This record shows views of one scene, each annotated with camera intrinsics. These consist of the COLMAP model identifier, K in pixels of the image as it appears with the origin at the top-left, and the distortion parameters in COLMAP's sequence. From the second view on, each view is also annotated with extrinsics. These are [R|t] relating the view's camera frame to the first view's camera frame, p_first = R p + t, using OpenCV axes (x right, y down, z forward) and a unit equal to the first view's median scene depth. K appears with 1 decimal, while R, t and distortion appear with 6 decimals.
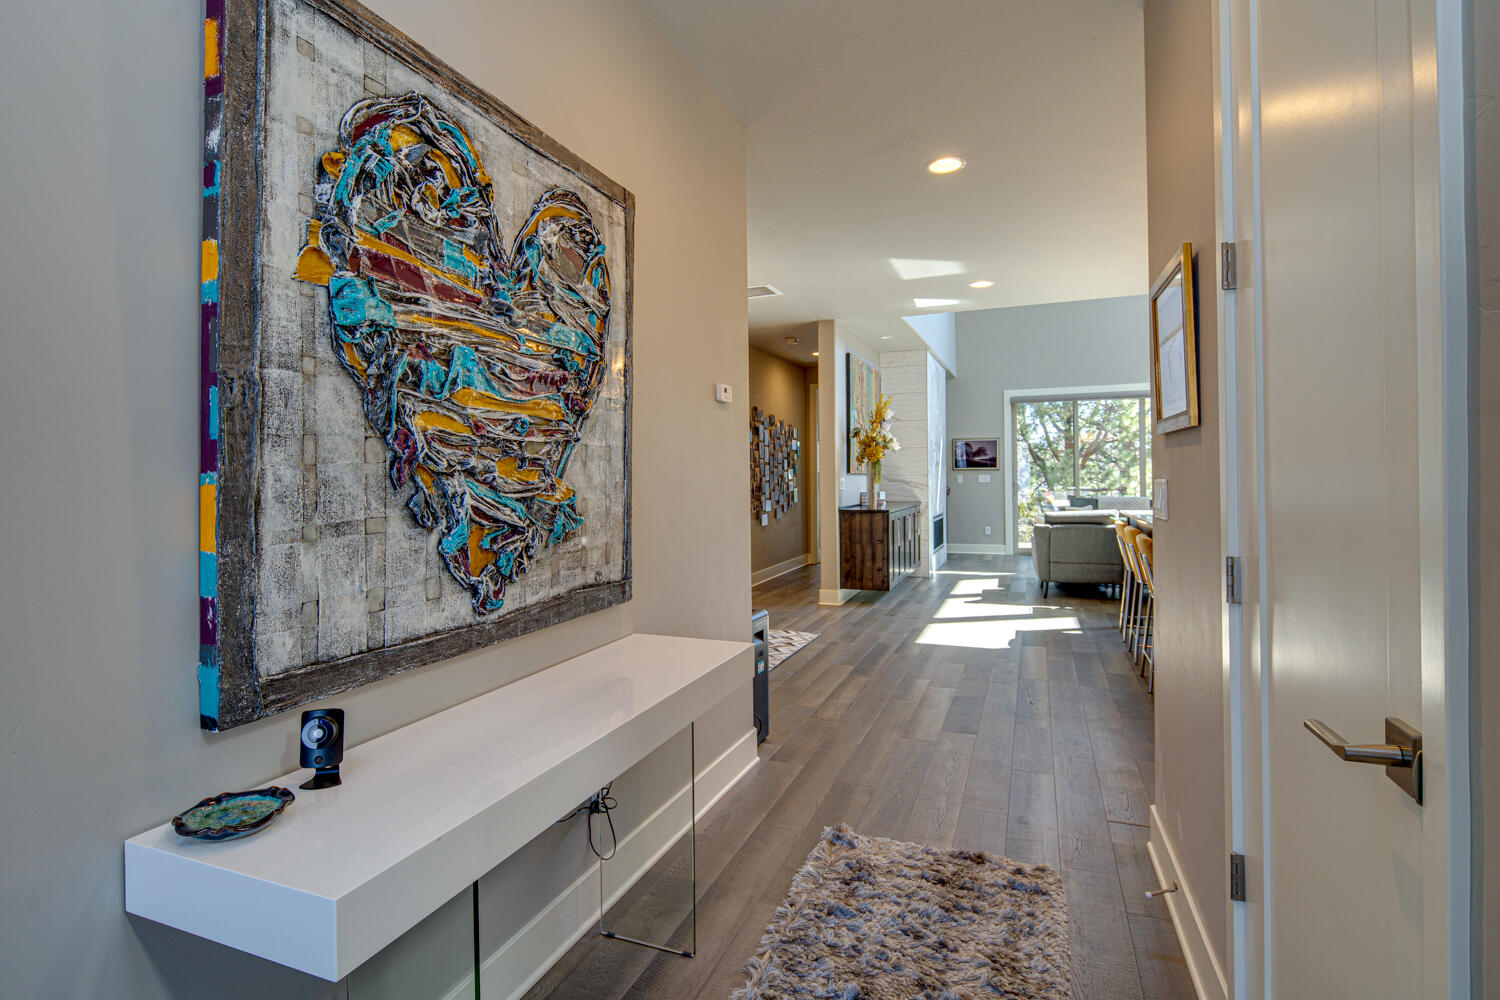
lens RADIAL K [[738.8, 0, 736.1], [0, 738.8, 476.1], [0, 0, 1]] dist [0.009199, -0.006211]
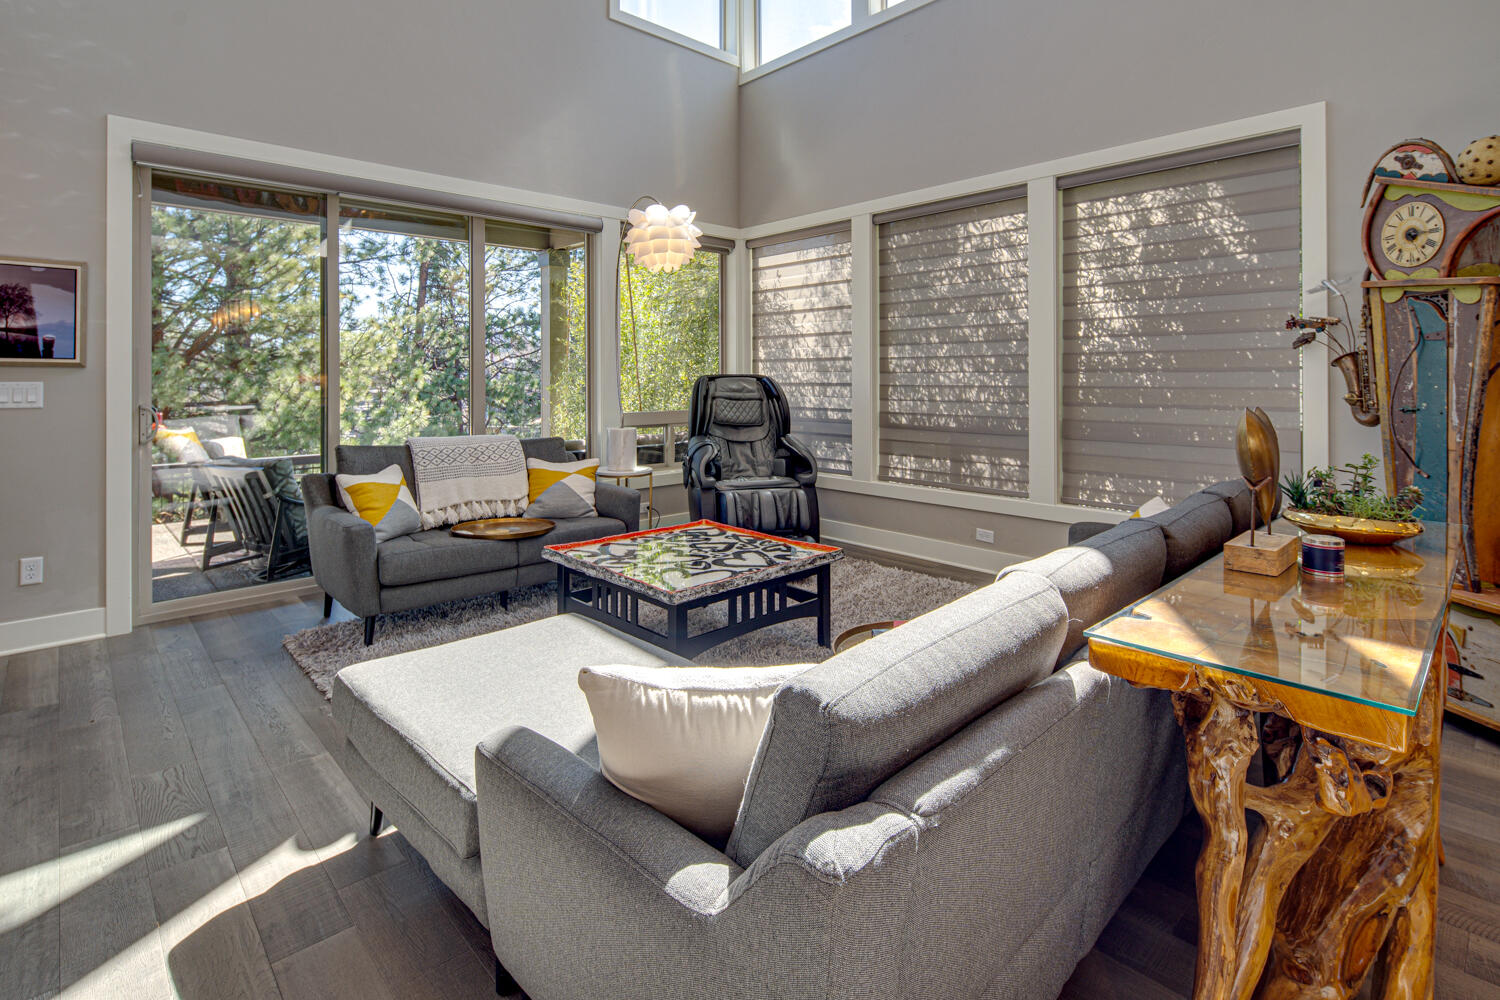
lens RADIAL K [[738.8, 0, 733.3], [0, 738.8, 374.8], [0, 0, 1]] dist [0.009199, -0.006211]
pose [[0.434447, 0.013226, 0.900600, 0.306684], [-0.002470, 0.999906, -0.013493, -0.002191], [-0.900694, 0.003637, 0.434439, 0.978680]]
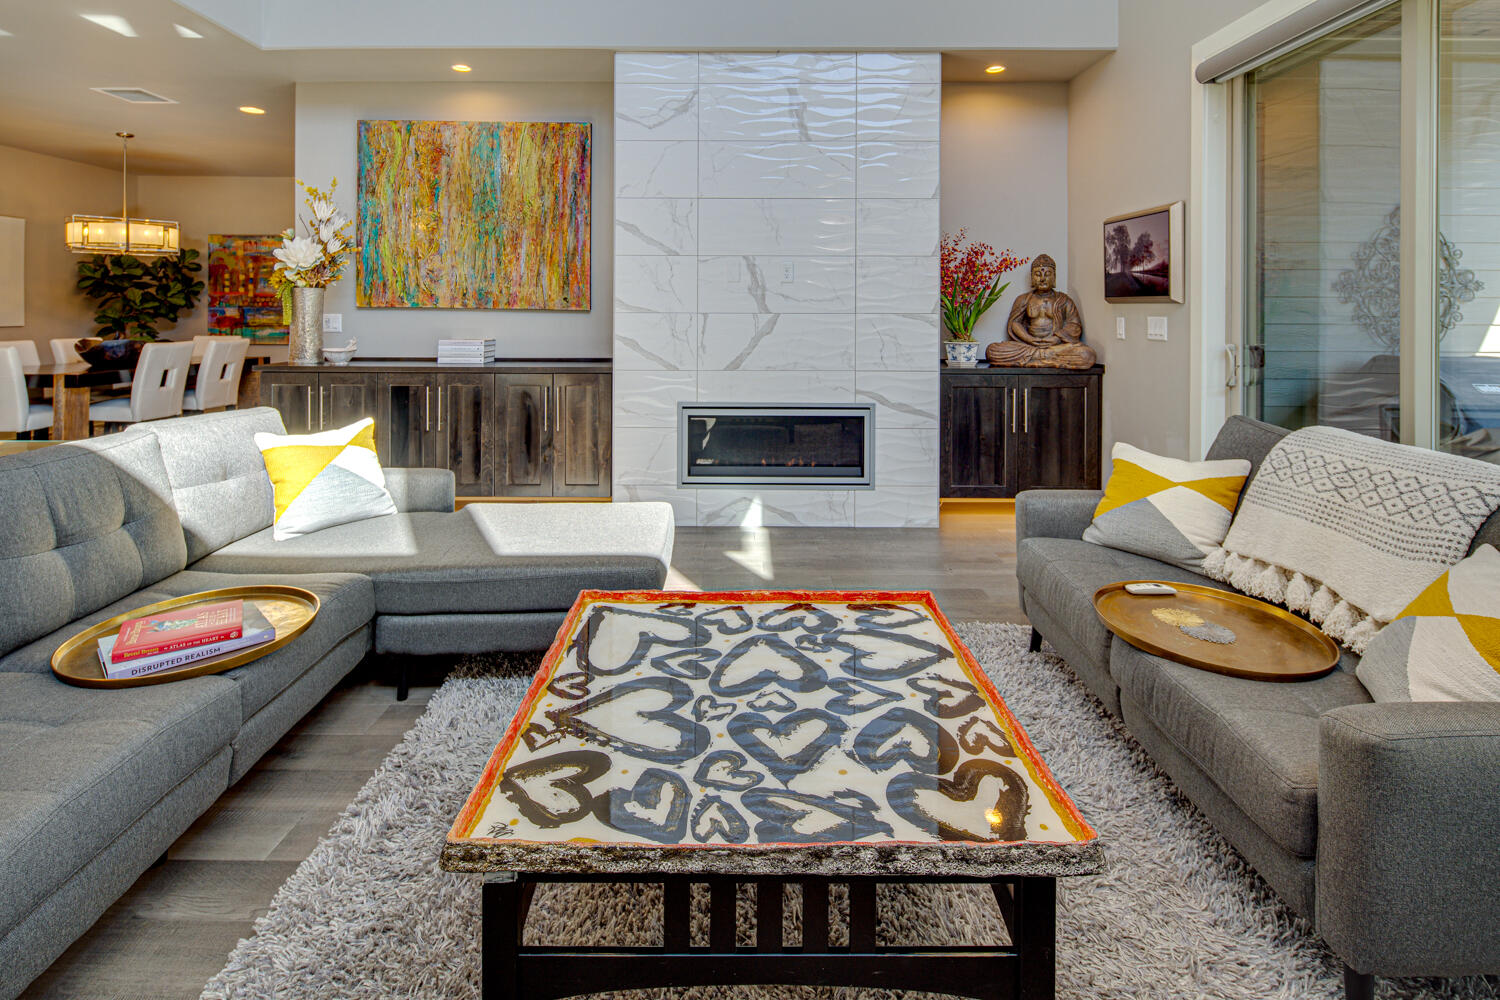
lens RADIAL K [[738.8, 0, 733.4], [0, 738.8, 308.7], [0, 0, 1]] dist [0.009199, -0.006211]
pose [[0.367414, 0.009143, -0.930012, 0.915647], [-0.008851, 0.999941, 0.006334, -0.009691], [0.930015, 0.005904, 0.367473, 1.114126]]
